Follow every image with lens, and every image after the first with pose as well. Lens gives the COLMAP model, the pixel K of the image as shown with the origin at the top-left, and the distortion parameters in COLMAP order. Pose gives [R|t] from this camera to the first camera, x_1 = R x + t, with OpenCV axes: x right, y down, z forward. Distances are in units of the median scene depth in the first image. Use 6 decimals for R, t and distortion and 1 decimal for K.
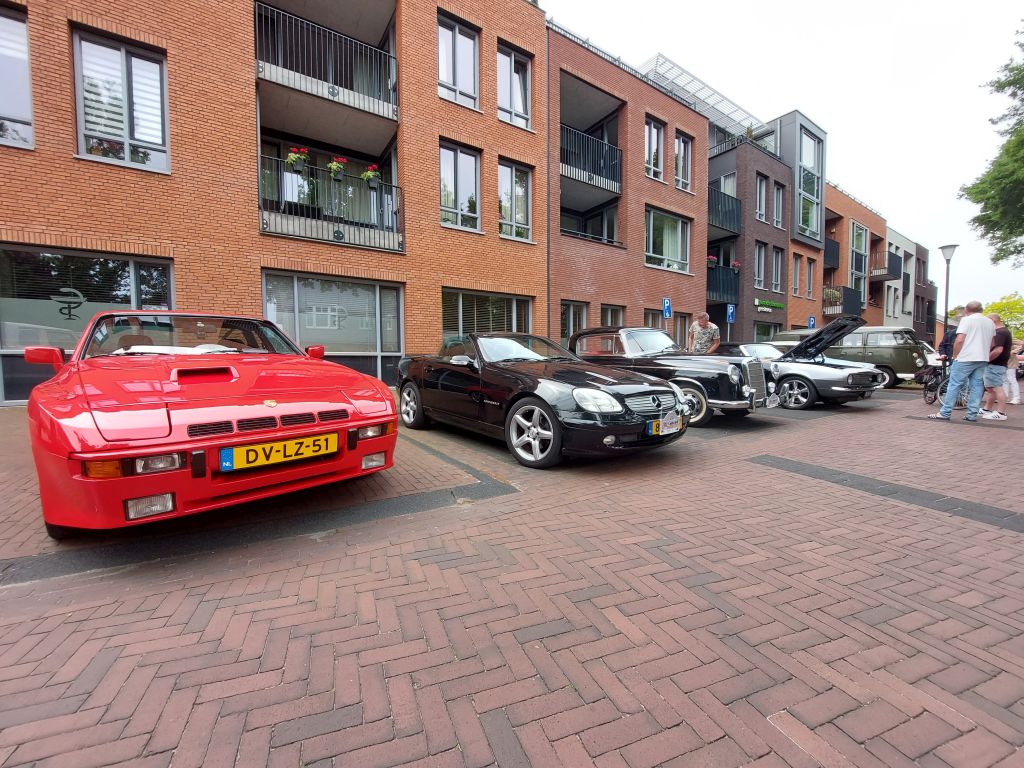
lens RADIAL K [[421.1, 0, 518.2], [0, 421.1, 385.4], [0, 0, 1]] dist [-0.025968, 0.002777]
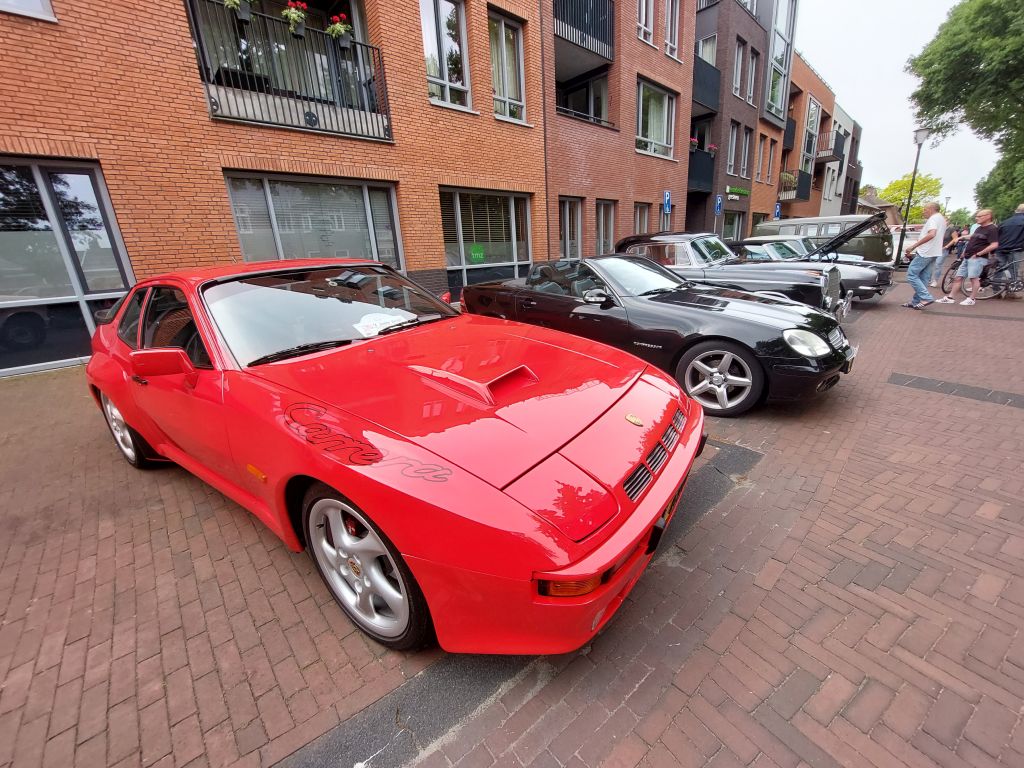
lens RADIAL K [[421.1, 0, 520.6], [0, 421.1, 390.1], [0, 0, 1]] dist [-0.025968, 0.002777]
pose [[0.982828, -0.100591, 0.154692, -0.149601], [0.058547, 0.965023, 0.255546, -0.034315], [-0.174987, -0.242101, 0.954341, 0.058187]]
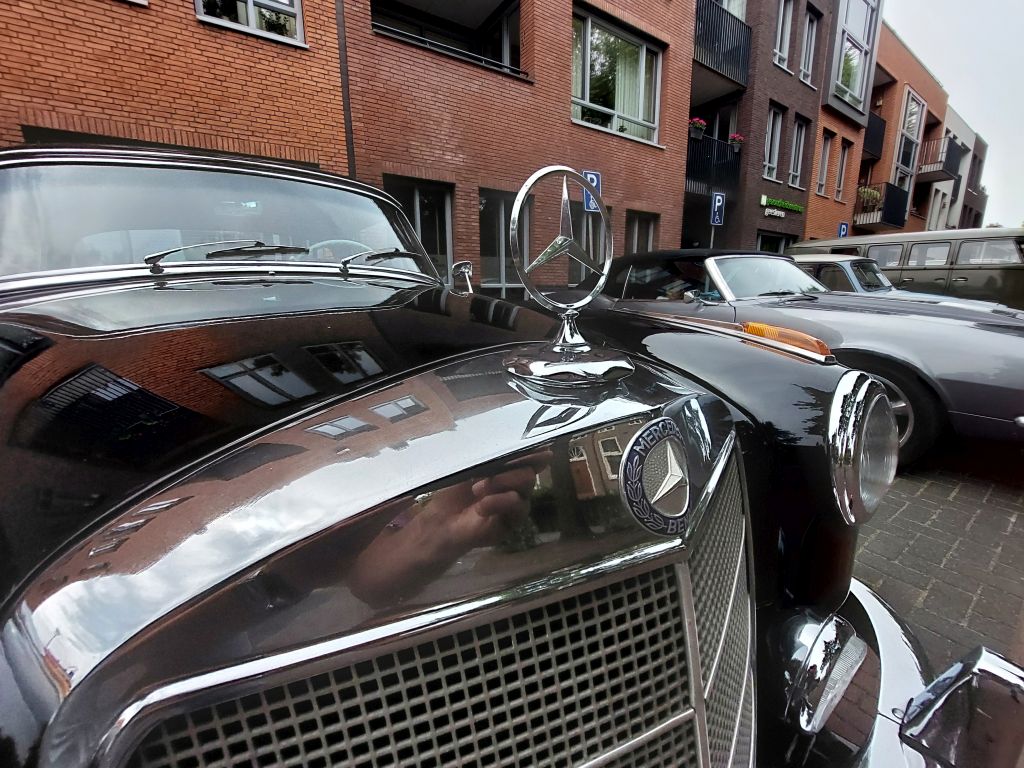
lens RADIAL K [[421.1, 0, 509.2], [0, 421.1, 384.7], [0, 0, 1]] dist [-0.025968, 0.002777]
pose [[0.999957, -0.005335, -0.007540, 0.242348], [0.006506, 0.986283, 0.164933, -0.030784], [0.006557, -0.164975, 0.986276, 0.424448]]
